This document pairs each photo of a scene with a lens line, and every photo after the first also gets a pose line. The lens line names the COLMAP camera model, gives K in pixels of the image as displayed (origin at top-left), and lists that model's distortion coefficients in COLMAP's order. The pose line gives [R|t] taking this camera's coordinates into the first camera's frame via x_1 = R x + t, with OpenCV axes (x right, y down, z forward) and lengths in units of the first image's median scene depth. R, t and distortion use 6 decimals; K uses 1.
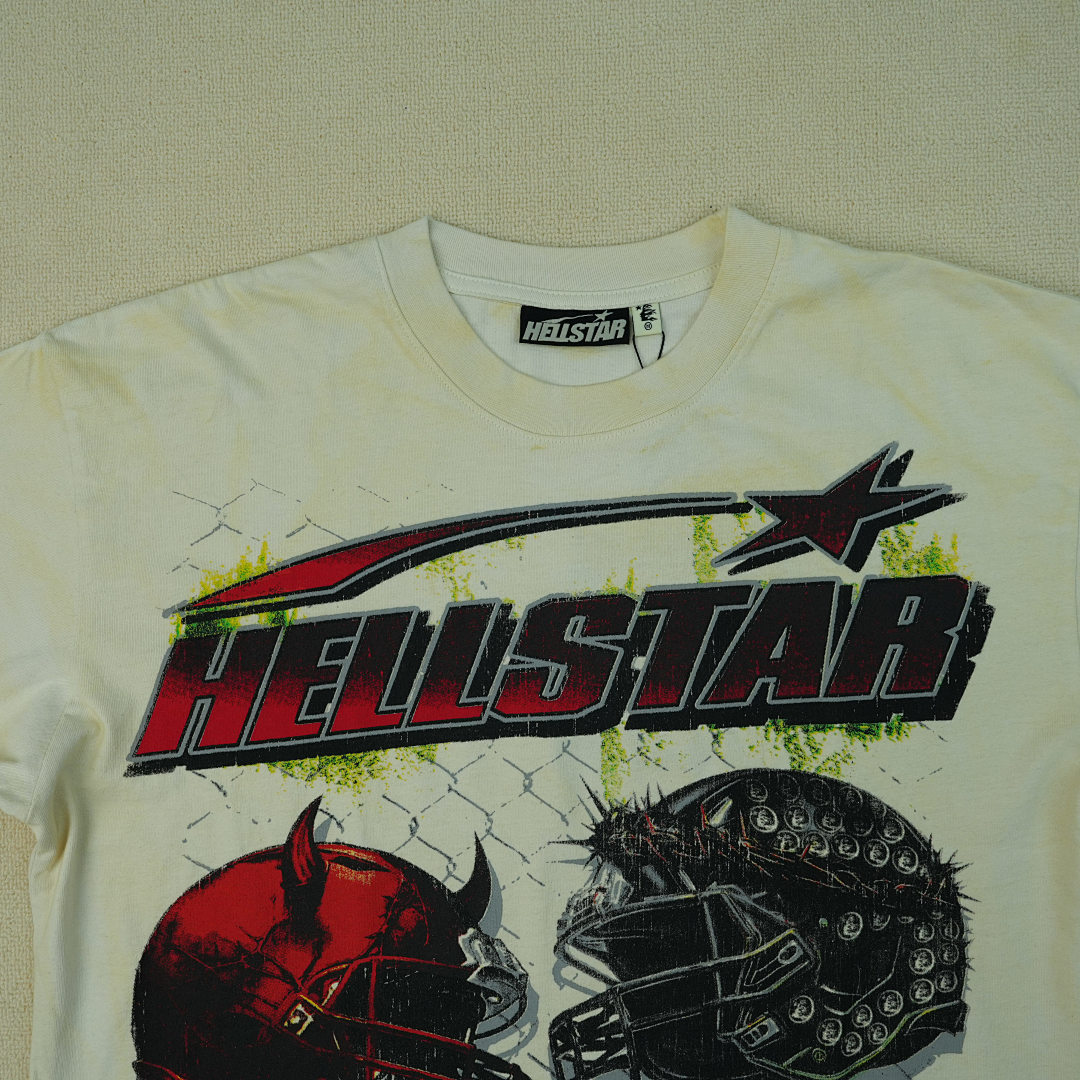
lens RADIAL K [[1168.0, 0, 525.7], [0, 1168.0, 537.8], [0, 0, 1]] dist [-0.019798, 0.023517]
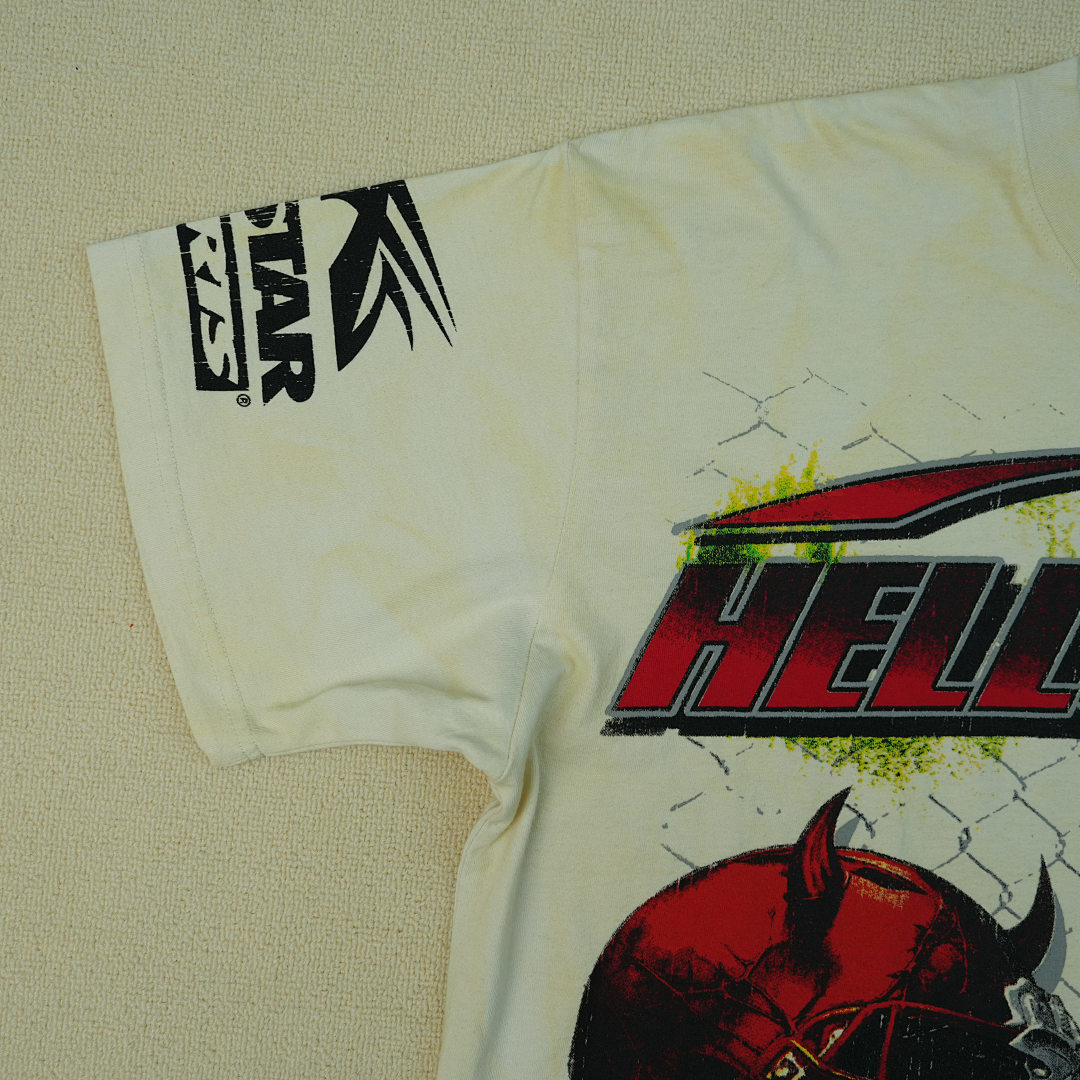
lens RADIAL K [[1168.0, 0, 525.7], [0, 1168.0, 537.8], [0, 0, 1]] dist [-0.019798, 0.023517]
pose [[0.992556, 0.118207, 0.029308, -0.432795], [-0.118410, 0.992951, 0.005275, 0.079253], [-0.028478, -0.008706, 0.999557, 0.238581]]
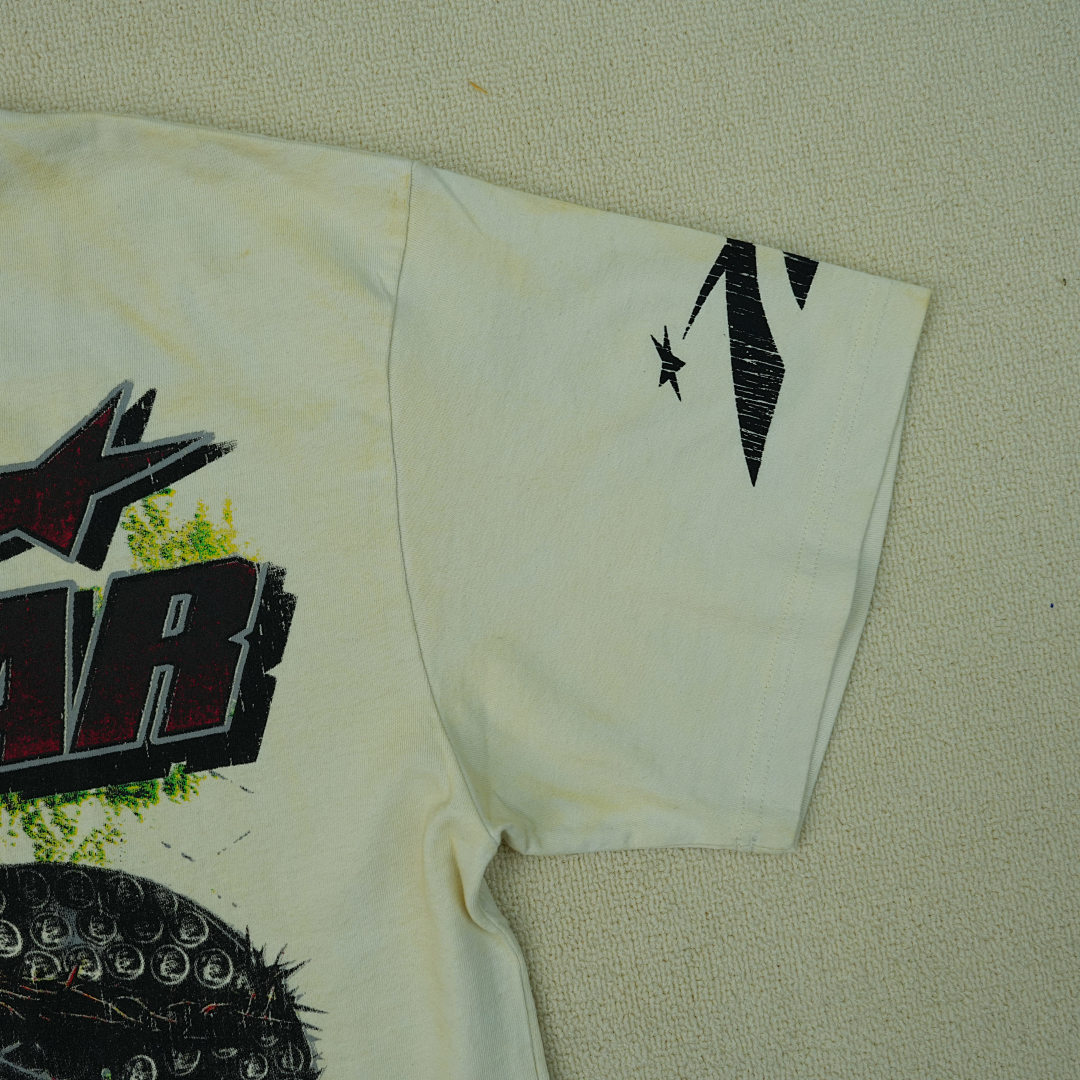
lens RADIAL K [[1168.0, 0, 525.7], [0, 1168.0, 537.8], [0, 0, 1]] dist [-0.019798, 0.023517]
pose [[0.990714, -0.126026, 0.051031, 0.505595], [0.126791, 0.991856, -0.012040, 0.051041], [-0.049098, 0.018398, 0.998625, 0.283334]]
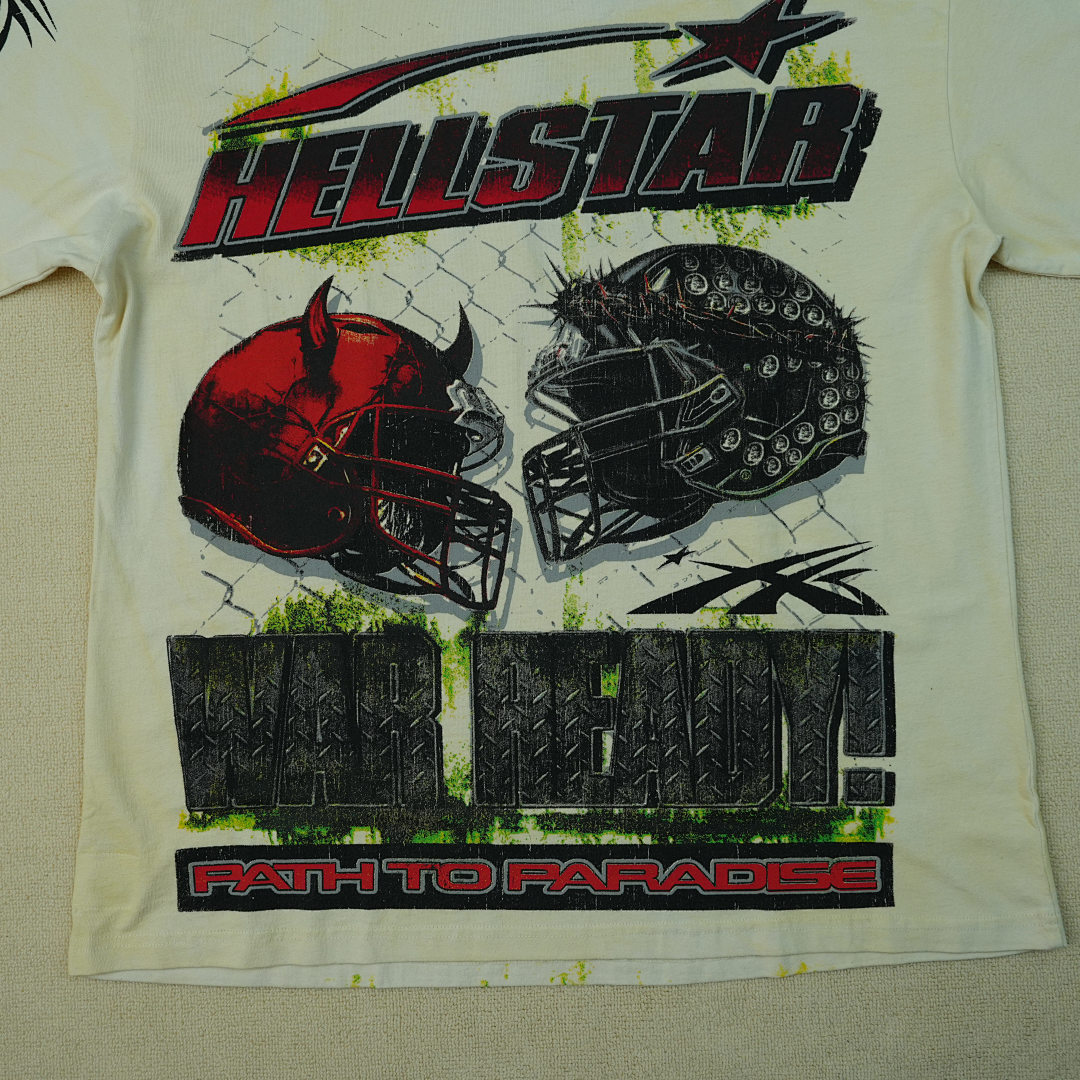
lens RADIAL K [[1168.0, 0, 525.7], [0, 1168.0, 537.8], [0, 0, 1]] dist [-0.019798, 0.023517]
pose [[0.999896, -0.013175, -0.005880, 0.029711], [0.013011, 0.999549, -0.027078, 0.533999], [0.006234, 0.026999, 0.999616, -0.210421]]
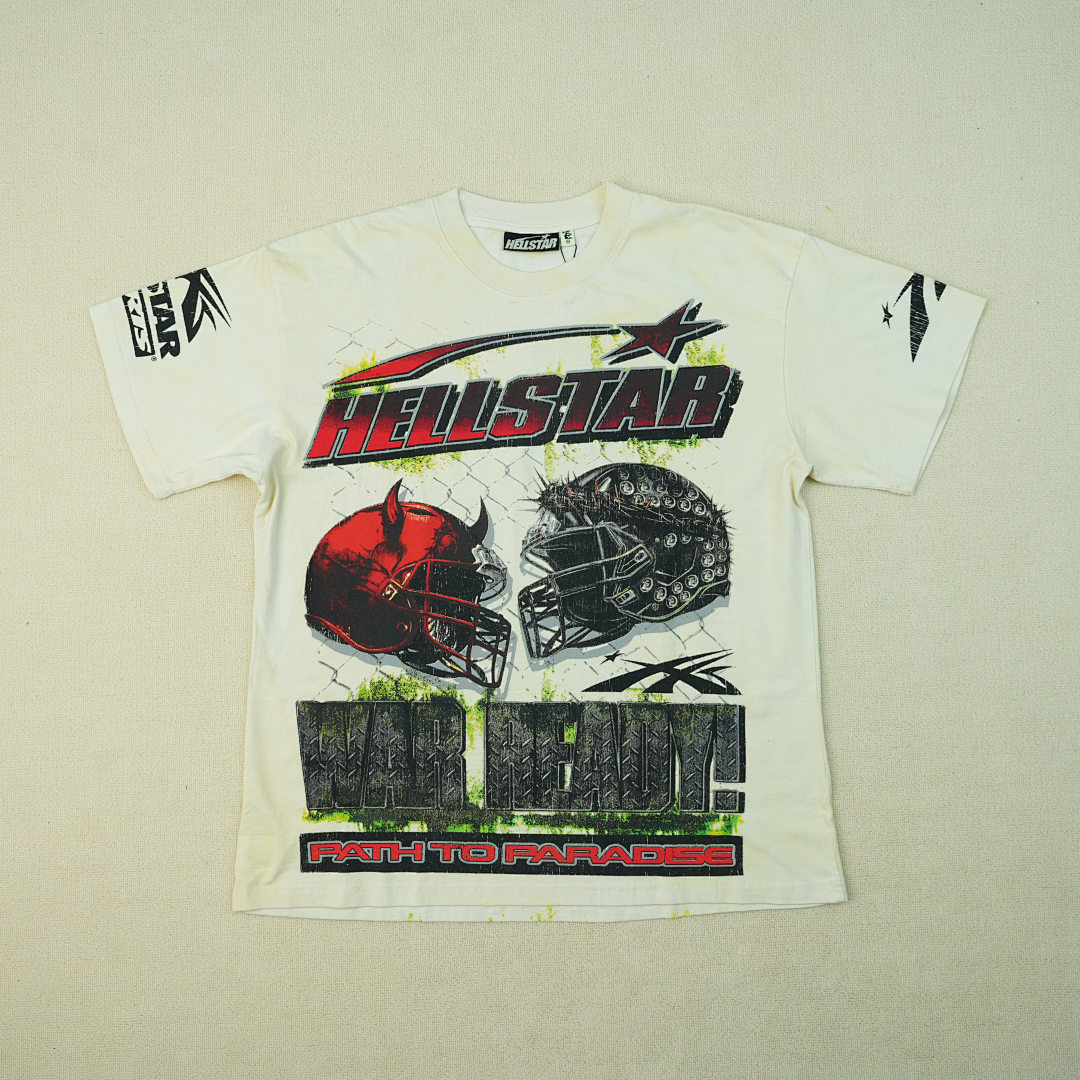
lens RADIAL K [[1168.0, 0, 525.7], [0, 1168.0, 537.8], [0, 0, 1]] dist [-0.019798, 0.023517]
pose [[0.999943, 0.000556, -0.010643, 0.053955], [-0.001015, 0.999068, -0.043161, 0.408621], [0.010609, 0.043169, 0.999011, -0.963767]]
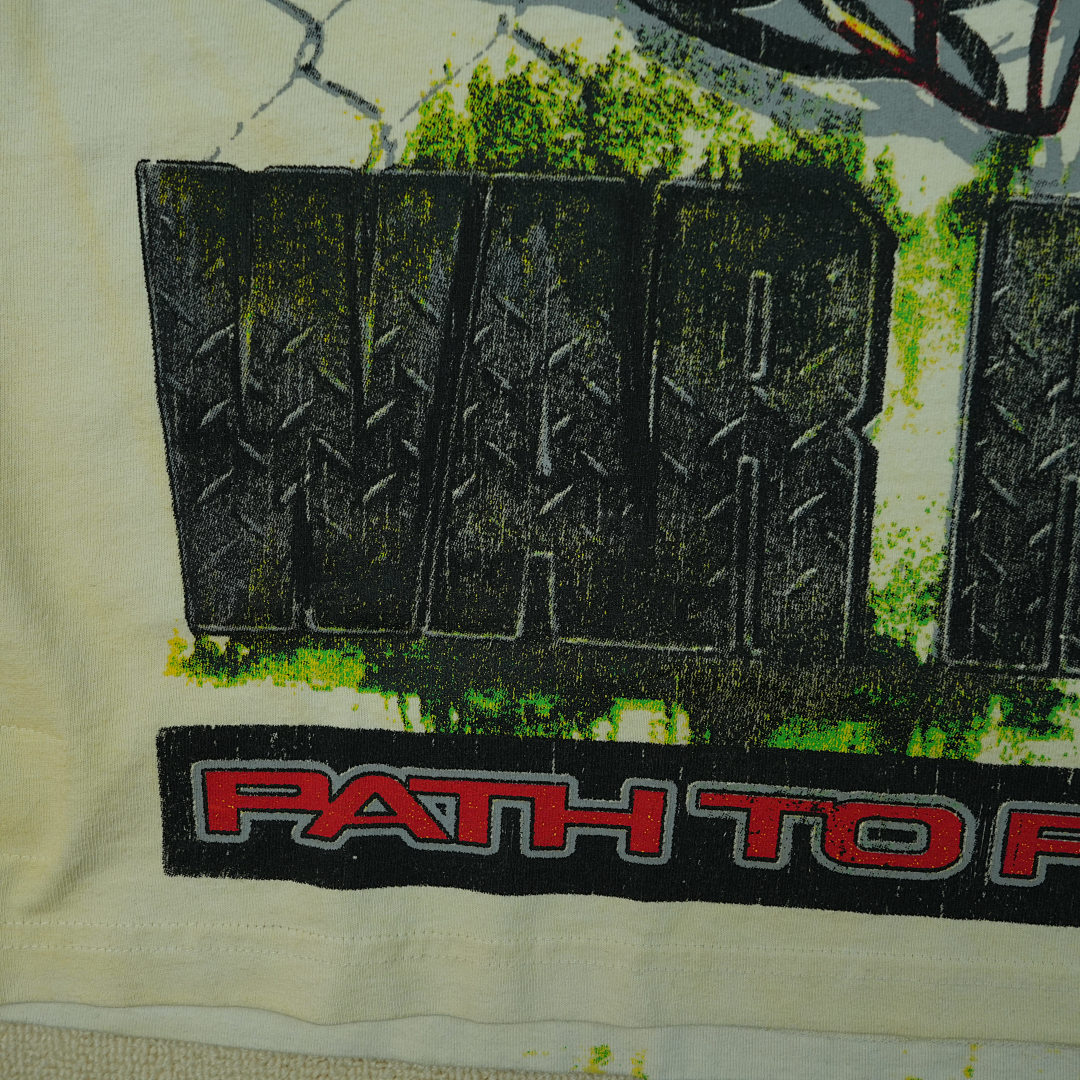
lens RADIAL K [[1168.0, 0, 525.7], [0, 1168.0, 537.8], [0, 0, 1]] dist [-0.019798, 0.023517]
pose [[0.998848, 0.047610, -0.005998, -0.197426], [-0.046083, 0.986556, 0.156794, 0.663736], [0.013382, -0.156337, 0.987613, 0.553372]]
